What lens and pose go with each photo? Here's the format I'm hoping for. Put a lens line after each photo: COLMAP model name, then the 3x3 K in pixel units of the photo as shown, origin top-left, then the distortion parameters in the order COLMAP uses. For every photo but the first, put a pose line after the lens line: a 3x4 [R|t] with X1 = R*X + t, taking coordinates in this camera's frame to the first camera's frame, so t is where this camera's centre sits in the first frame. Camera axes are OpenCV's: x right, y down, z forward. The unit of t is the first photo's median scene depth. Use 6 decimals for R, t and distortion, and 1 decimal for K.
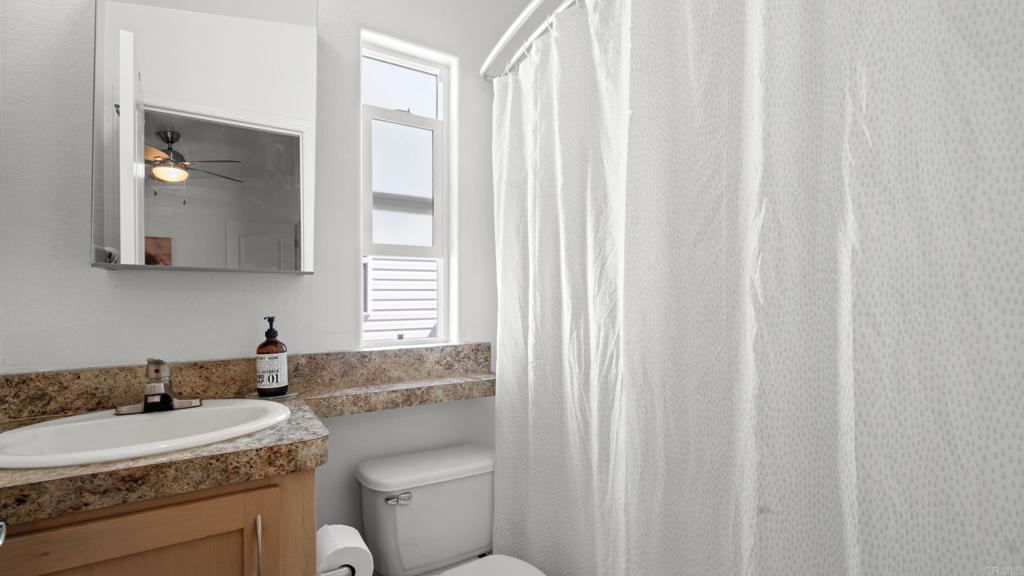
lens RADIAL K [[471.5, 0, 511.6], [0, 471.5, 297.3], [0, 0, 1]] dist [-0.003289, 0.000133]
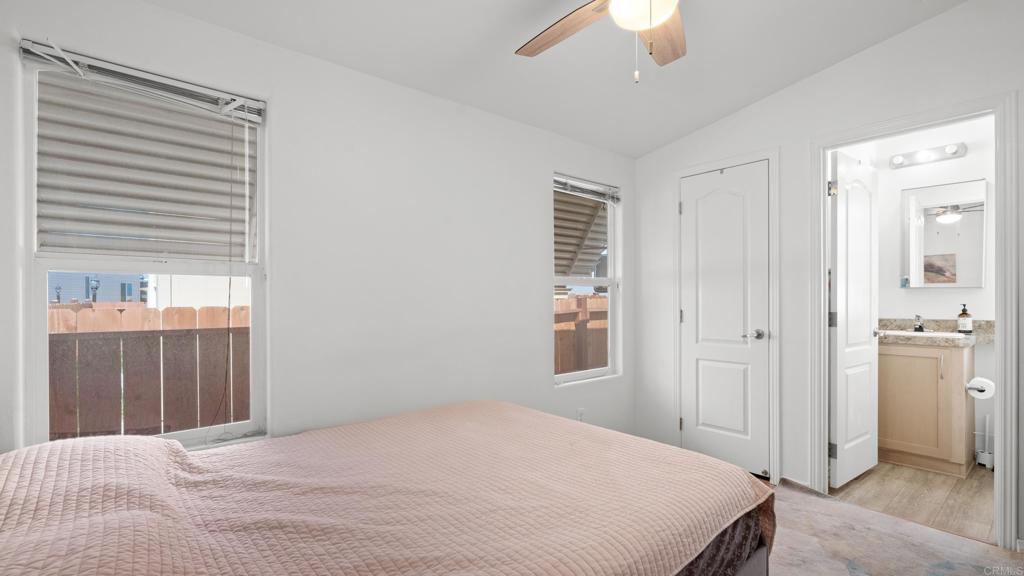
lens RADIAL K [[471.5, 0, 505.2], [0, 471.5, 305.5], [0, 0, 1]] dist [-0.003289, 0.000133]
pose [[0.143401, 0.012875, -0.989581, 1.767800], [0.008608, 0.999861, 0.014256, -0.011207], [0.989627, -0.010562, 0.143270, -1.977817]]
